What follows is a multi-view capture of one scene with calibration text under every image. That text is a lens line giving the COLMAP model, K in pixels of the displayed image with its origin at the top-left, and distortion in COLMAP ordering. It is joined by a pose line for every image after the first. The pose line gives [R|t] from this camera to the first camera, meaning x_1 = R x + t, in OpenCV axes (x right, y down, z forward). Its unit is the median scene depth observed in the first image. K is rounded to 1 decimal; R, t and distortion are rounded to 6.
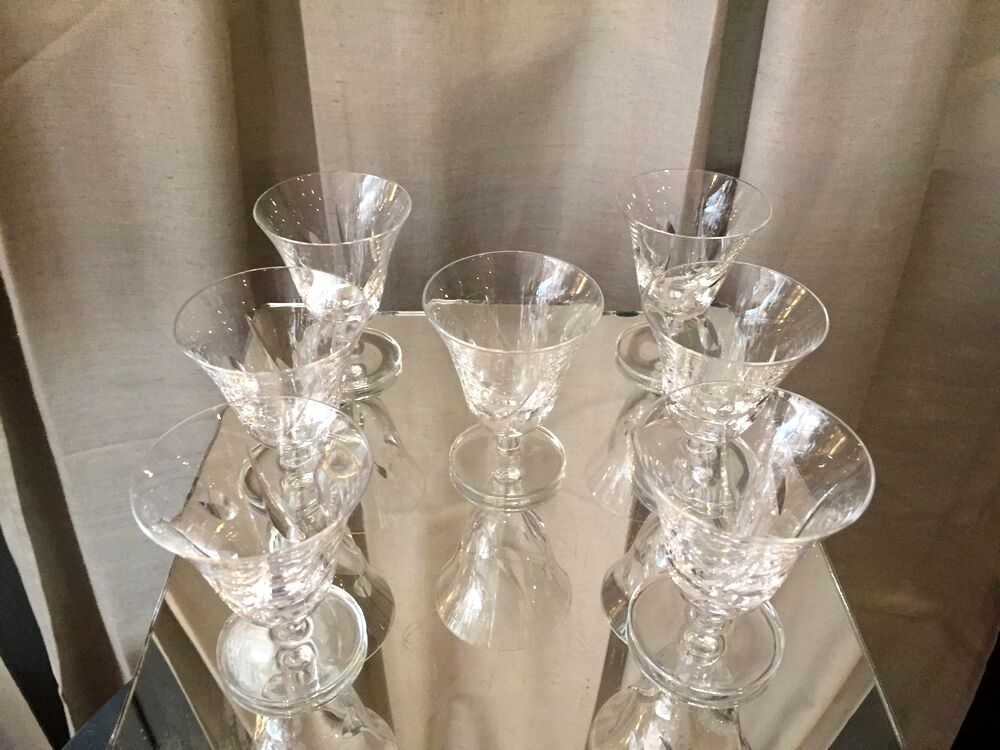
lens RADIAL K [[828.6, 0, 500.0], [0, 828.6, 375.0], [0, 0, 1]] dist [0.066979, -0.111693]
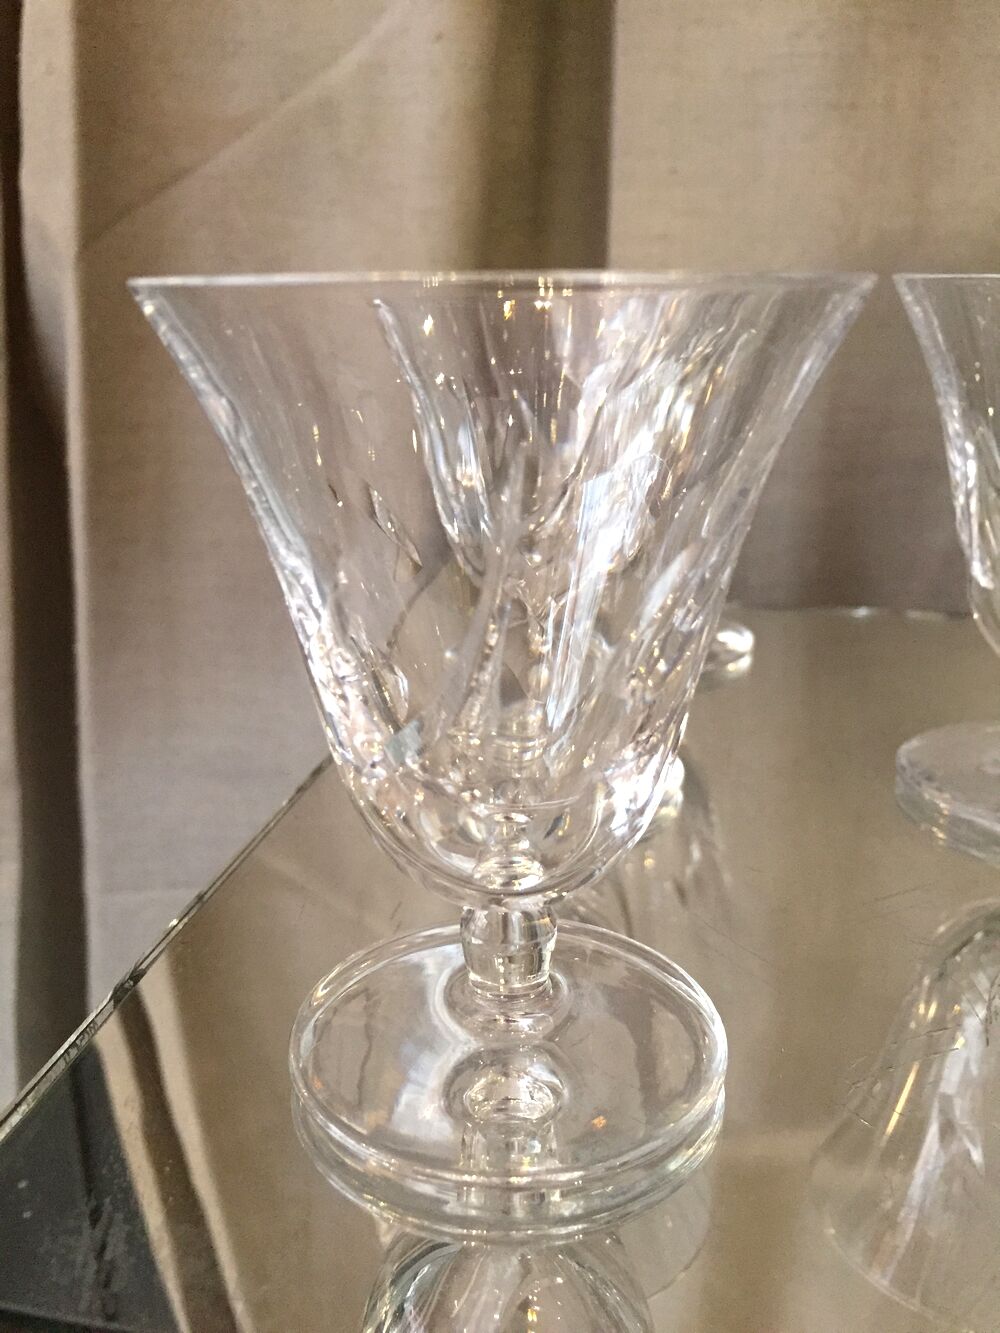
lens RADIAL K [[1104.6, 0, 500.0], [0, 1104.6, 666.5], [0, 0, 1]] dist [0.066979, -0.111693]
pose [[0.971182, 0.054376, -0.232052, -0.102352], [-0.129894, 0.937080, -0.324049, 0.199582], [0.199831, 0.344853, 0.917139, 0.363191]]
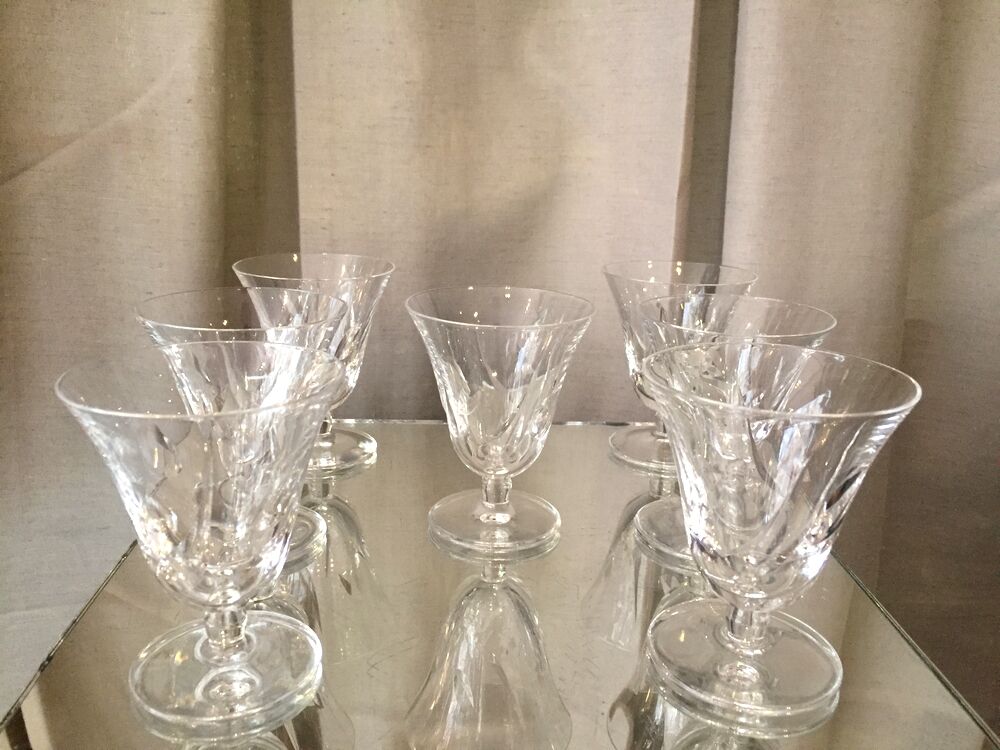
lens RADIAL K [[828.6, 0, 500.0], [0, 828.6, 375.0], [0, 0, 1]] dist [0.066979, -0.111693]
pose [[0.999616, 0.003097, 0.027531, -0.006458], [0.007063, 0.932413, -0.361325, 0.217656], [-0.026789, 0.361381, 0.932033, 0.101883]]
